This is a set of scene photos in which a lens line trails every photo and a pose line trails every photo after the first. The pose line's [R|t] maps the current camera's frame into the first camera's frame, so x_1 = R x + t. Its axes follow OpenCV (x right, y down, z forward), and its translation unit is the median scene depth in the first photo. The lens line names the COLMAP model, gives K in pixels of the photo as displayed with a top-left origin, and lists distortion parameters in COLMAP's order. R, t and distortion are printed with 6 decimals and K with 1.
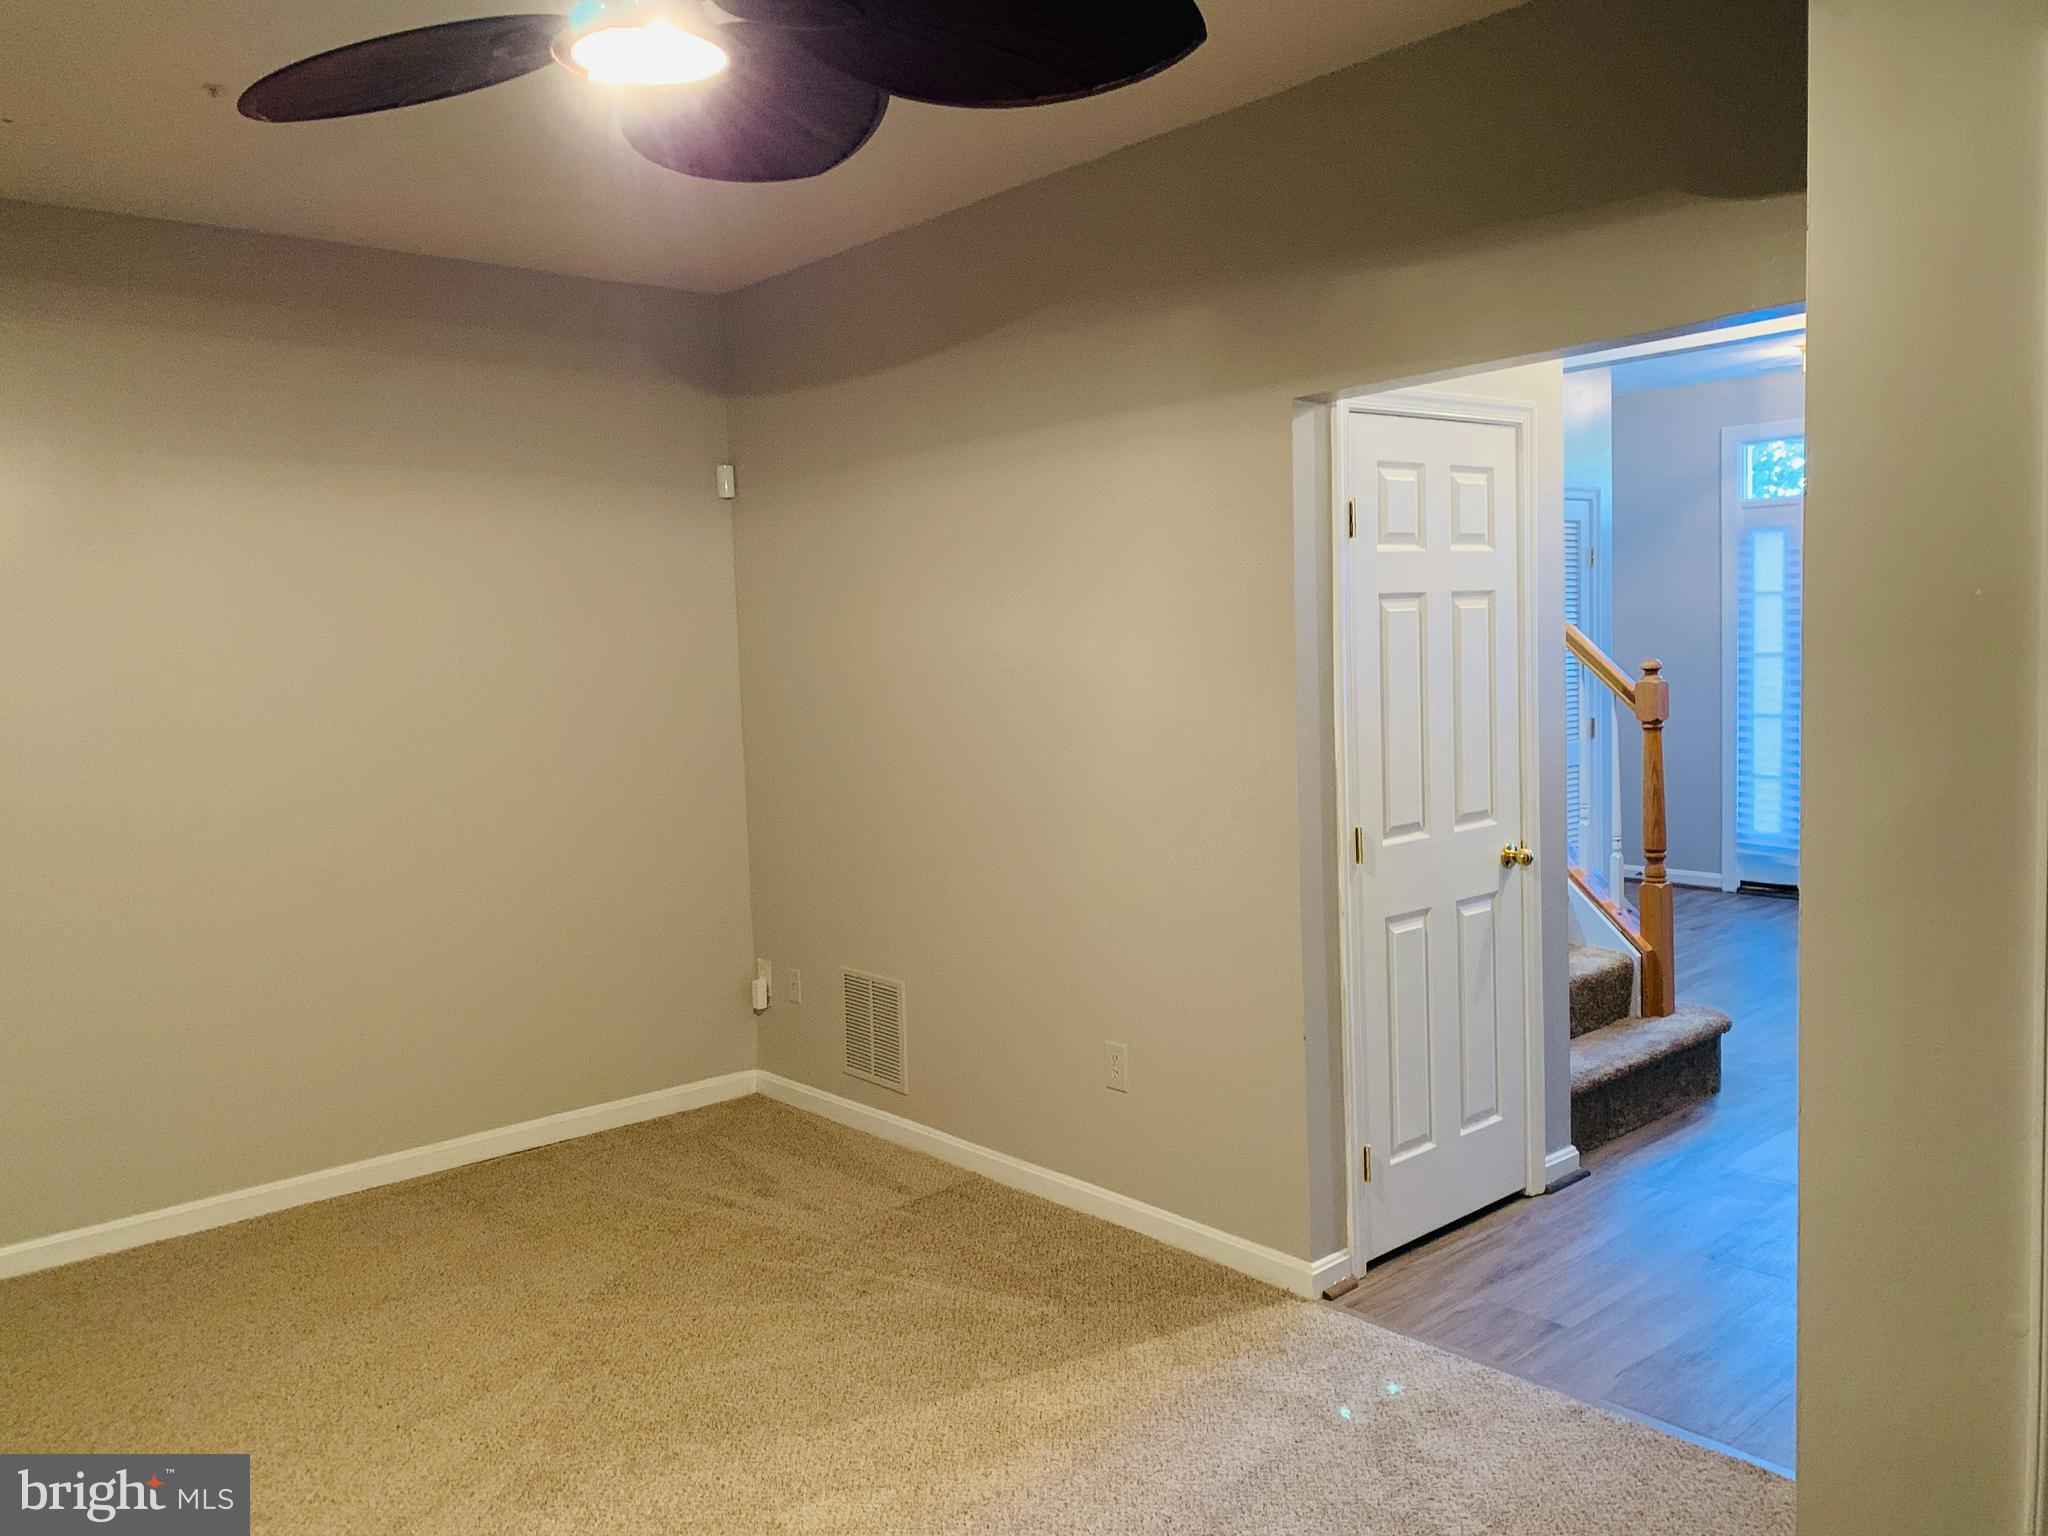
lens RADIAL K [[1568.5, 0, 1023.8], [0, 1568.5, 765.5], [0, 0, 1]] dist [0.066958, -0.080840]
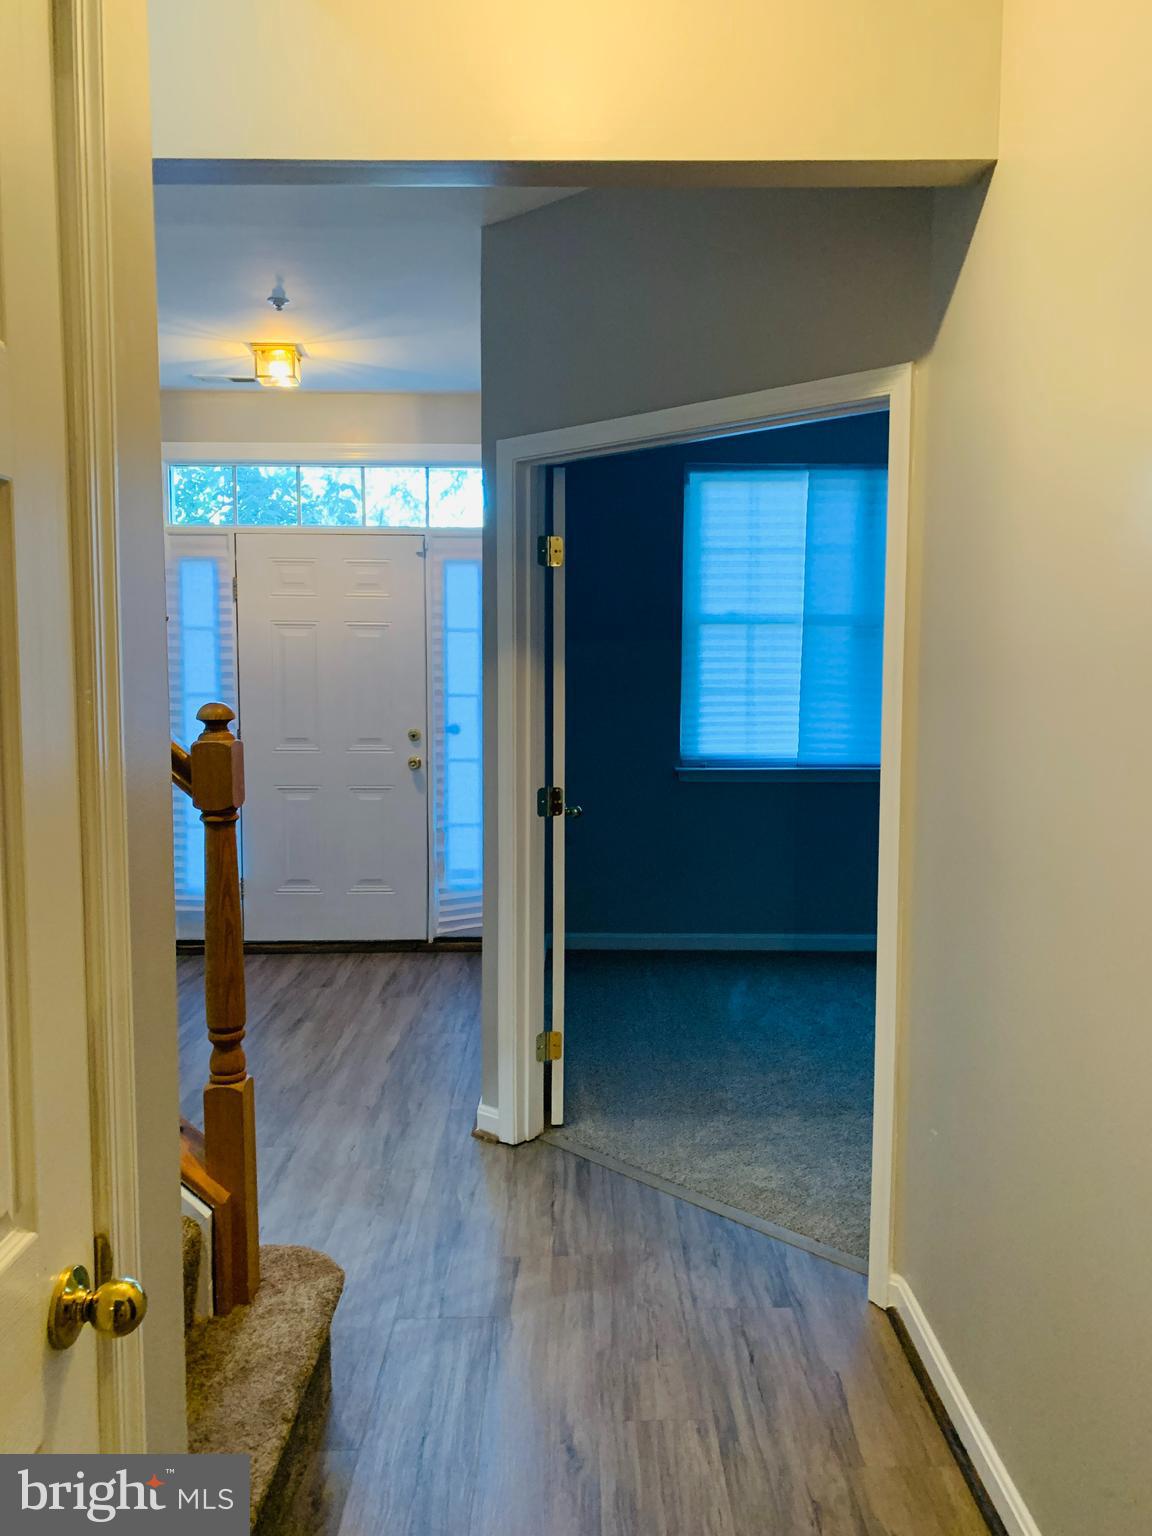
lens RADIAL K [[1176.4, 0, 576.4], [0, 1176.4, 766.4], [0, 0, 1]] dist [0.066958, -0.080840]
pose [[0.663897, -0.036712, 0.746922, 0.158501], [0.043088, 0.999013, 0.010805, -0.042620], [-0.746581, 0.025010, 0.664824, 0.605135]]
